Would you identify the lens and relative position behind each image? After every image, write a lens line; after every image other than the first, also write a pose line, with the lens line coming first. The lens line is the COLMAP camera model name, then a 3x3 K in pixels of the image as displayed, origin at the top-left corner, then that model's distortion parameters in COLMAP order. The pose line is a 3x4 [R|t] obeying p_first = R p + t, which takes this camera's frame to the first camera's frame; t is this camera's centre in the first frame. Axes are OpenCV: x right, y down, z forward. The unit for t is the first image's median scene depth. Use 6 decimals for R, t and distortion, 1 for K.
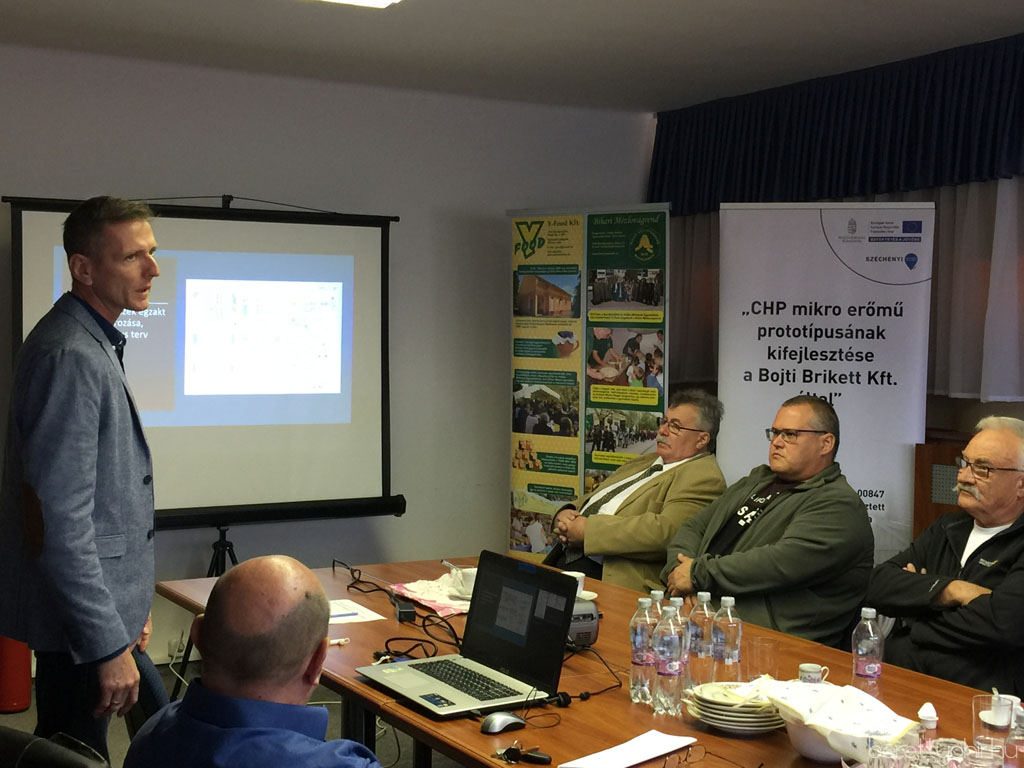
lens RADIAL K [[1443.8, 0, 512.0], [0, 1443.8, 384.0], [0, 0, 1]] dist [0.031977, 0.086034]
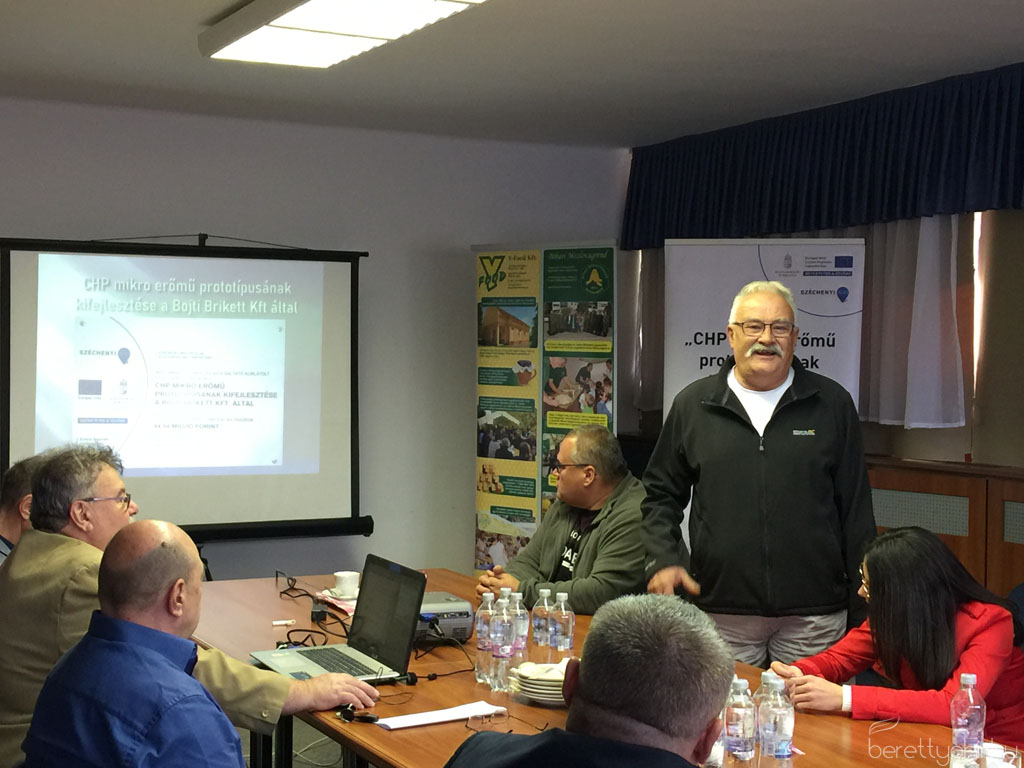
lens RADIAL K [[1538.3, 0, 512.0], [0, 1538.3, 384.0], [0, 0, 1]] dist [0.012909, -0.035420]
pose [[0.998599, 0.000890, -0.052907, 0.088302], [-0.001892, 0.999820, -0.018891, 0.001700], [0.052880, 0.018965, 0.998421, -0.118945]]
